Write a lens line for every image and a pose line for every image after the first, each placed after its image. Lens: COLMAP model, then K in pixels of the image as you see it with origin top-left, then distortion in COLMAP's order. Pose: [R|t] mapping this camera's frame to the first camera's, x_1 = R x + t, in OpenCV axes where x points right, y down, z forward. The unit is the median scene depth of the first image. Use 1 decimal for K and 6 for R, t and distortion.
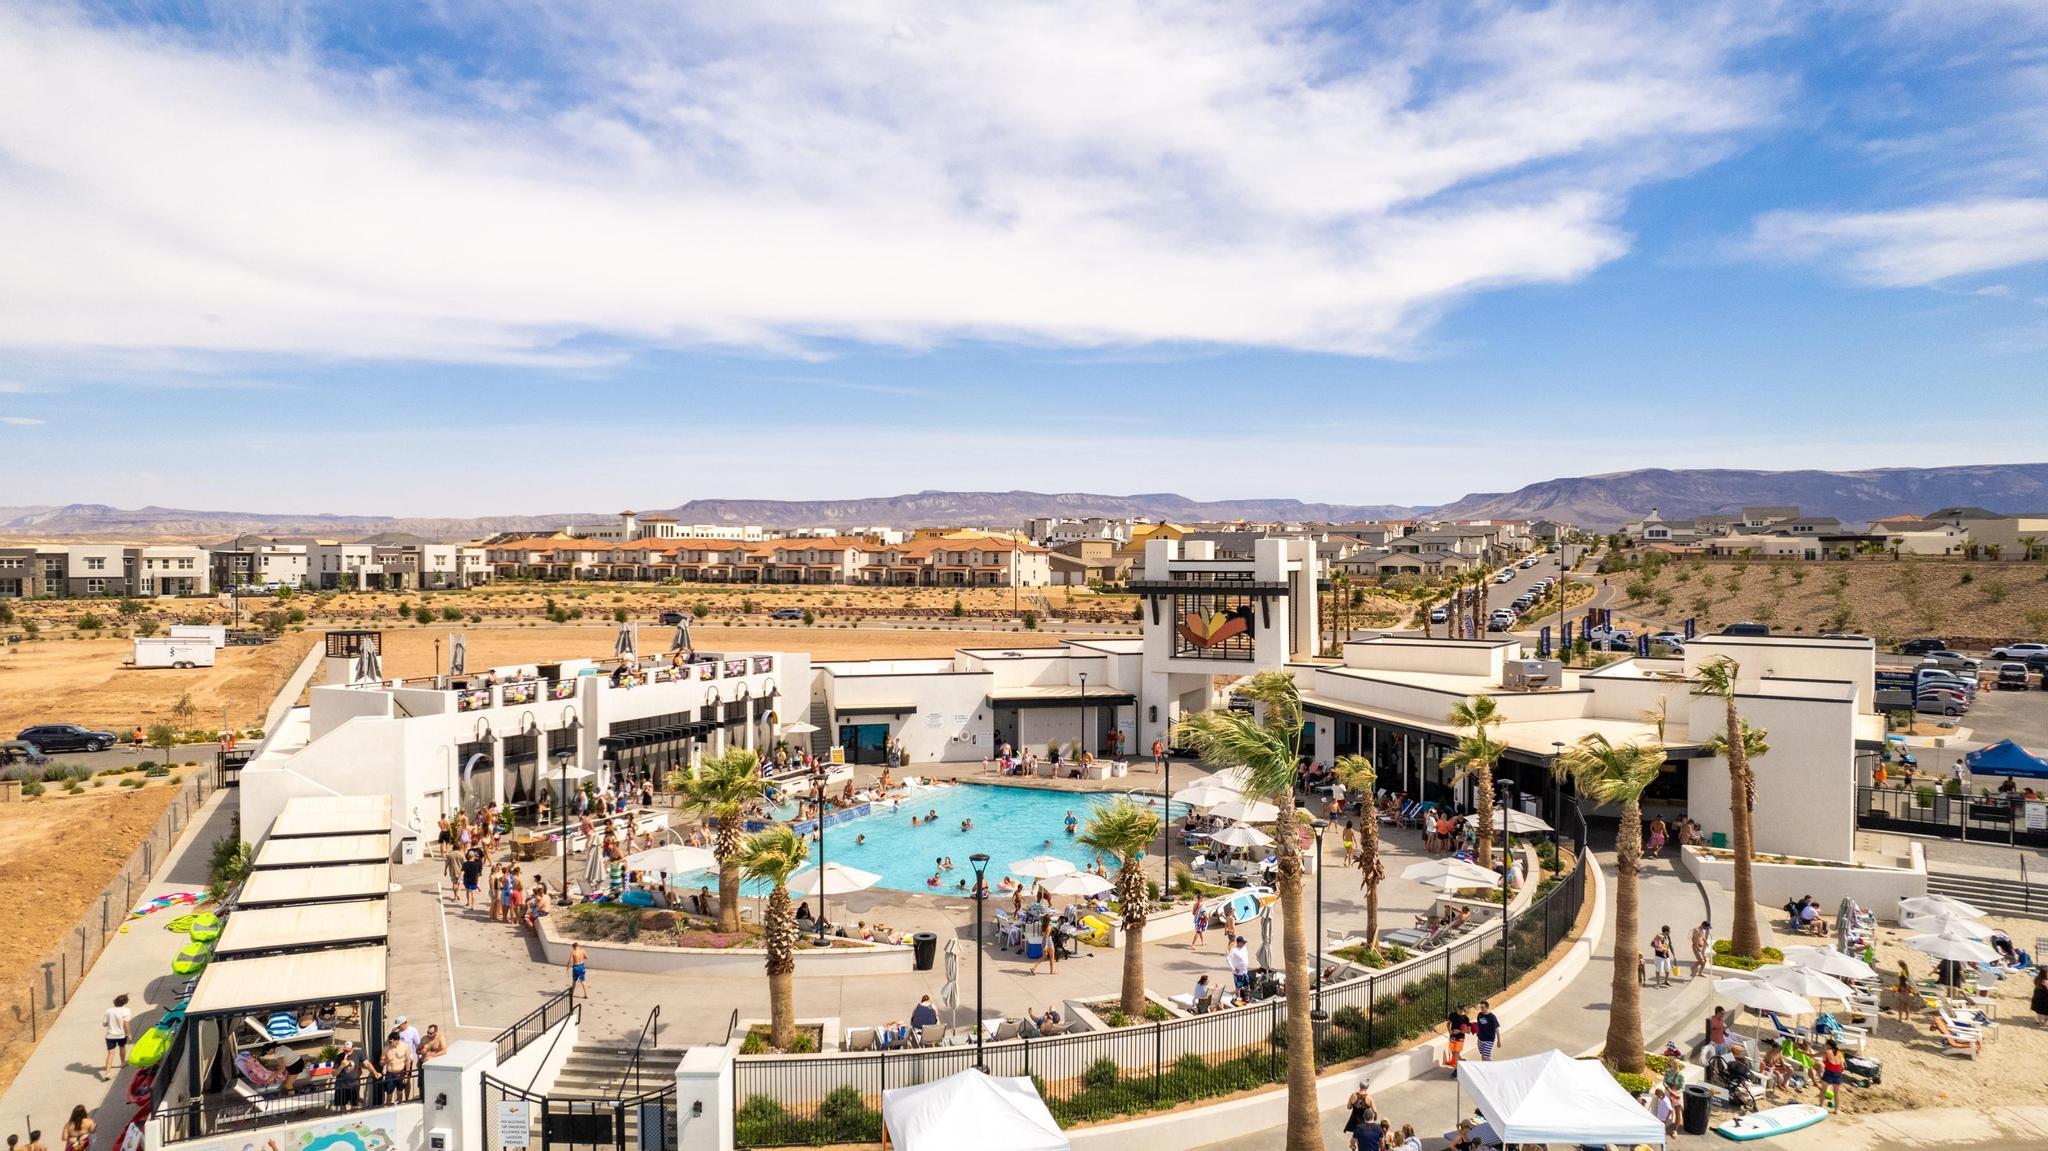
lens RADIAL K [[1304.4, 0, 1022.8], [0, 1304.4, 581.5], [0, 0, 1]] dist [-0.070093, 0.064739]
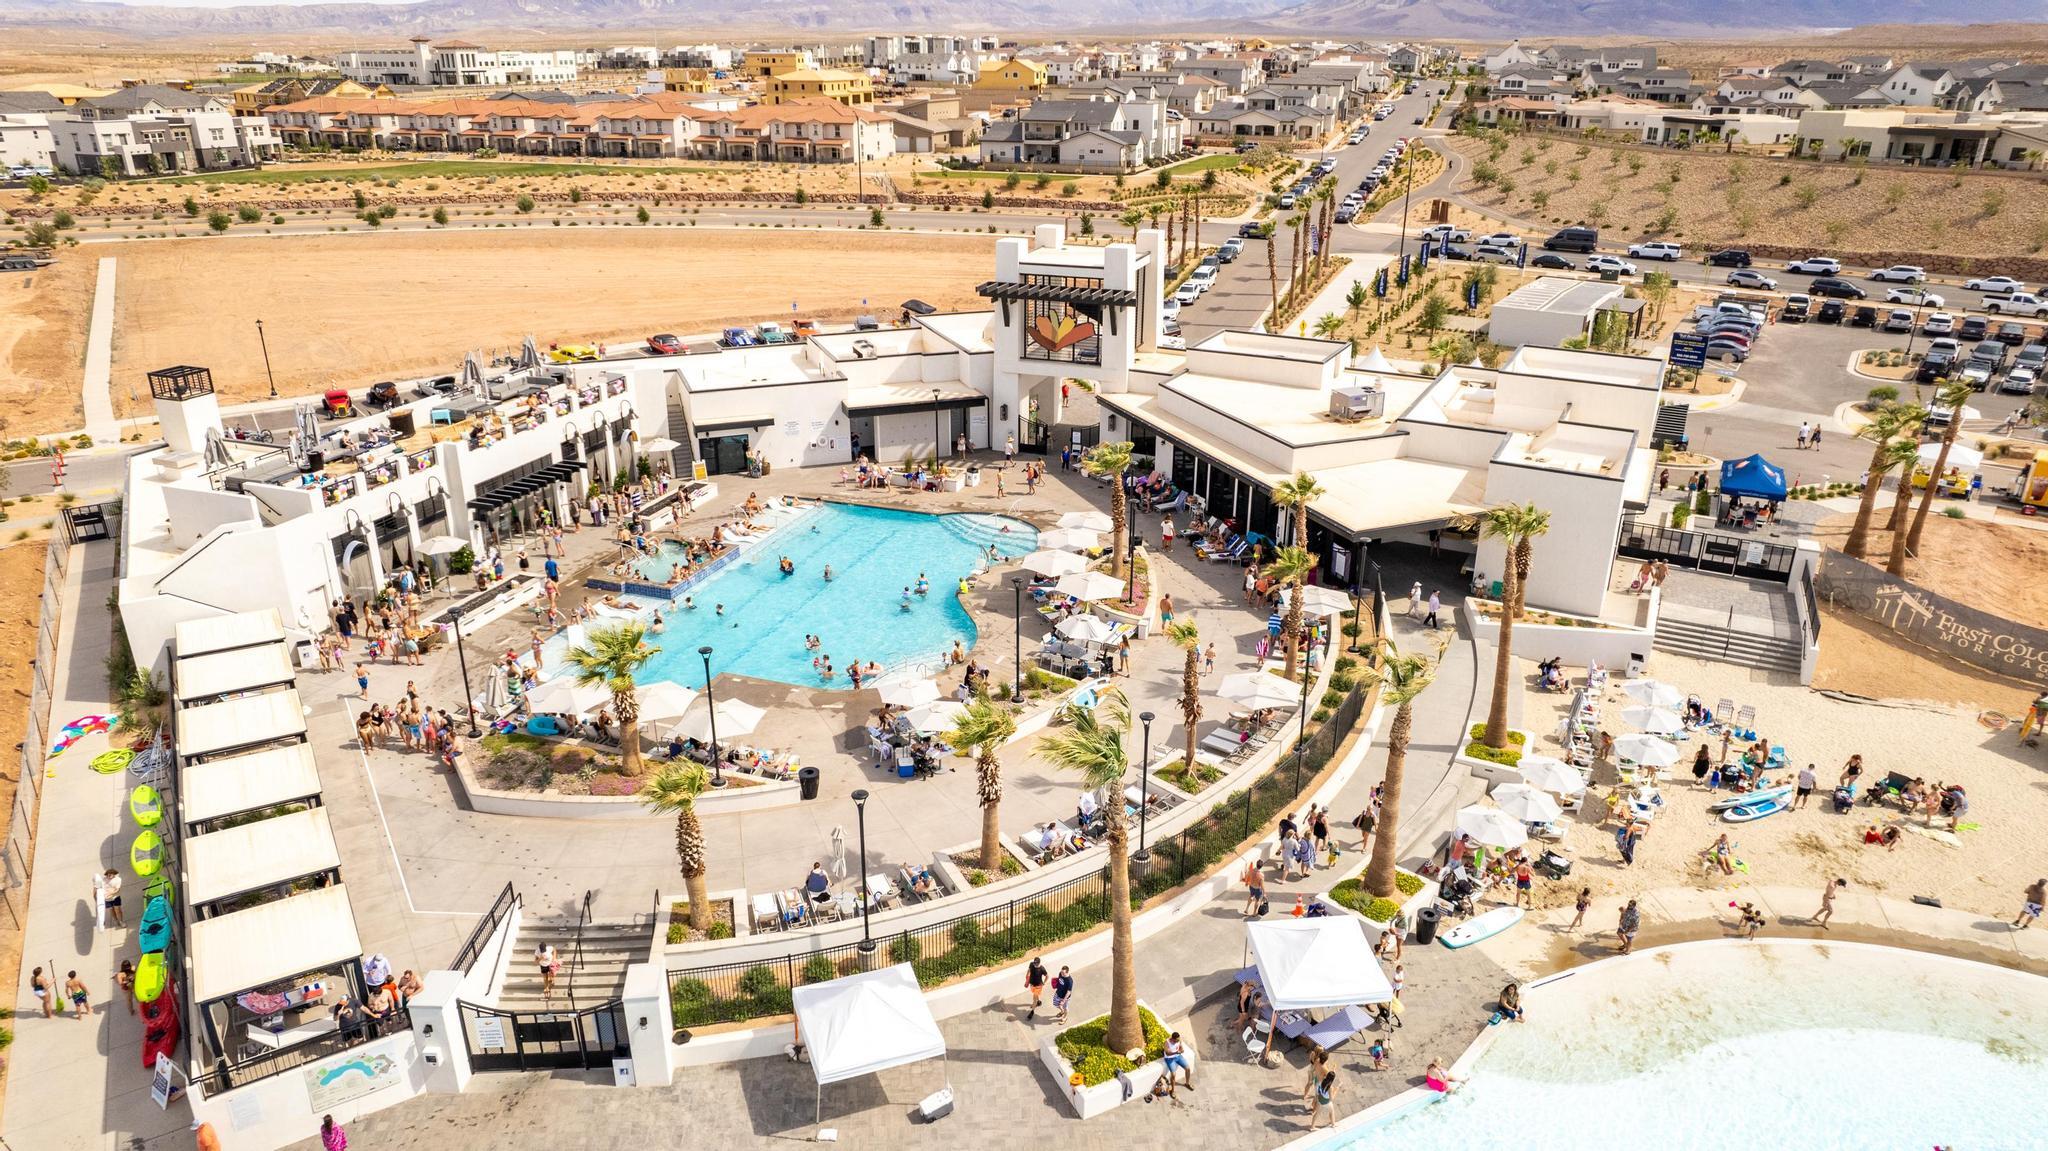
lens RADIAL K [[1304.4, 0, 1022.8], [0, 1304.4, 581.5], [0, 0, 1]] dist [-0.070093, 0.064739]
pose [[0.993389, -0.039113, 0.107930, -0.001024], [-0.002408, 0.932861, 0.360228, -0.063241], [-0.114773, -0.358106, 0.926600, -0.006184]]
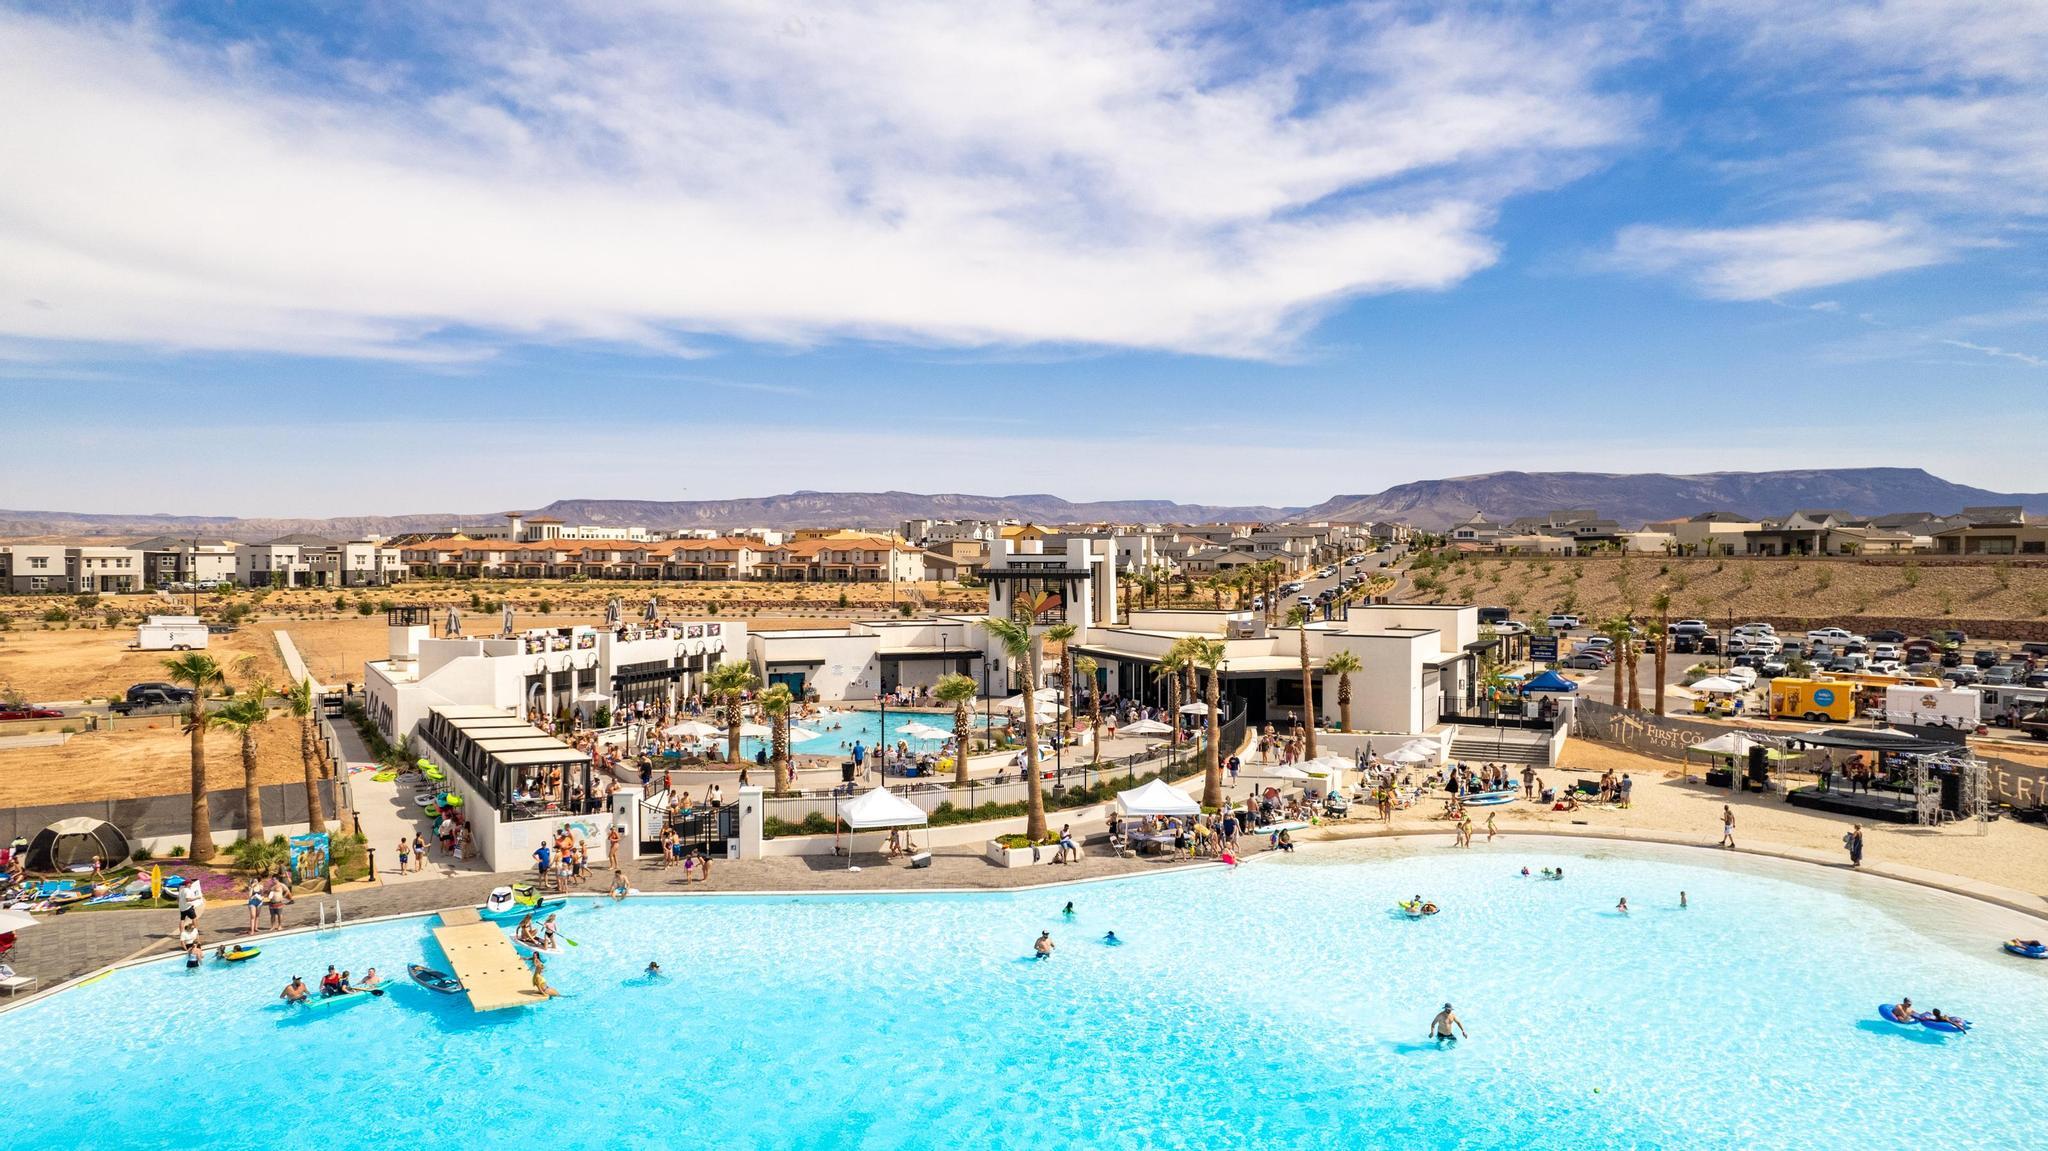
lens RADIAL K [[1304.4, 0, 1022.8], [0, 1304.4, 581.5], [0, 0, 1]] dist [-0.070093, 0.064739]
pose [[0.995499, -0.003599, 0.094704, -0.001177], [0.003659, 0.999993, -0.000454, 0.005839], [-0.094702, 0.000799, 0.995505, -0.166008]]
